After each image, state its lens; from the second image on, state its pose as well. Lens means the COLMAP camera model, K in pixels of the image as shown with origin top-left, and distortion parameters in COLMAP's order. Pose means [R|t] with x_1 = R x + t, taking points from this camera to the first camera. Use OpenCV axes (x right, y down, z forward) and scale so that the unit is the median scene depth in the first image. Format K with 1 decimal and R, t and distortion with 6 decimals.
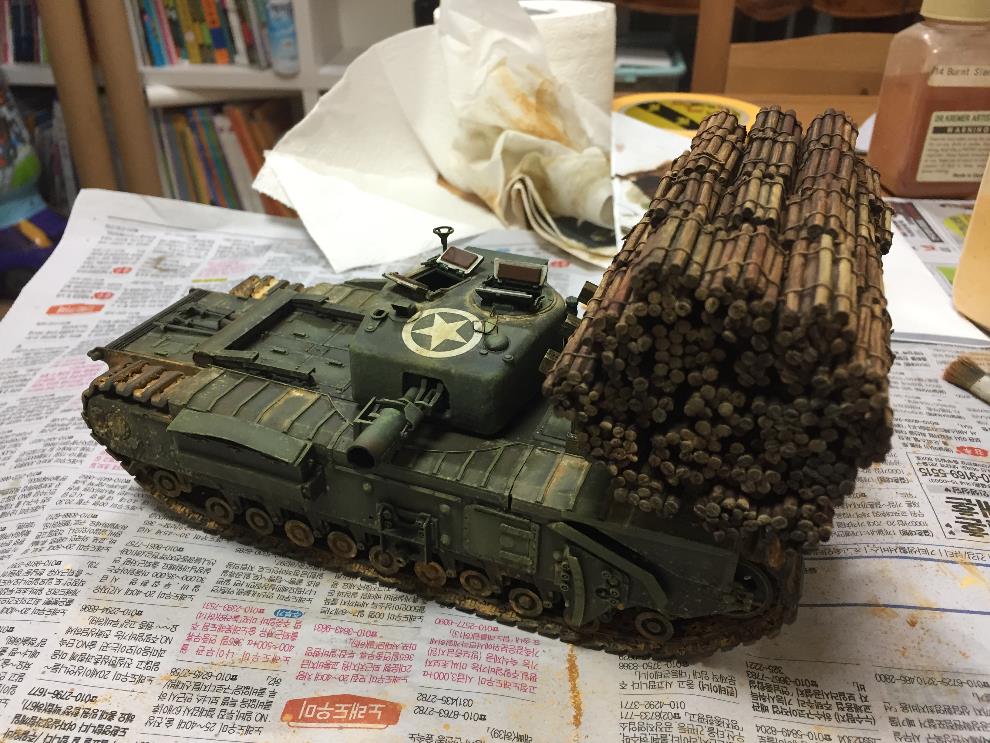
lens RADIAL K [[876.7, 0, 492.9], [0, 876.7, 363.8], [0, 0, 1]] dist [0.058471, -0.094500]
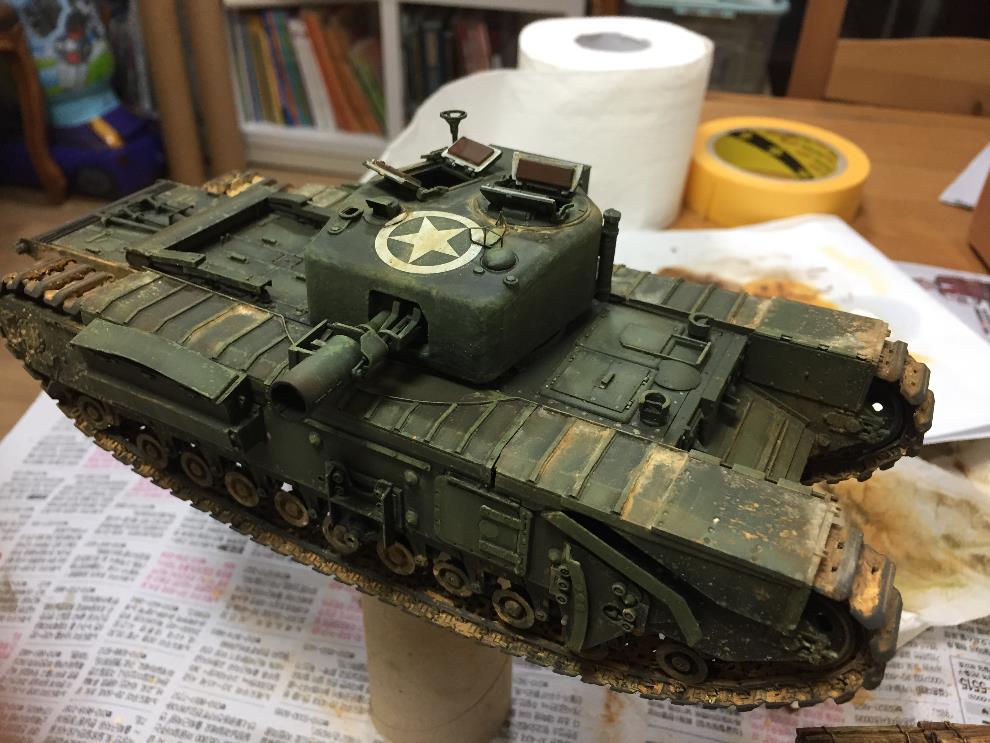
lens RADIAL K [[876.7, 0, 492.9], [0, 876.7, 363.8], [0, 0, 1]] dist [0.058471, -0.094500]
pose [[0.993715, 0.080631, -0.077645, 0.061984], [-0.076752, 0.995708, 0.051710, 0.024785], [0.081481, -0.045426, 0.995639, 0.260627]]
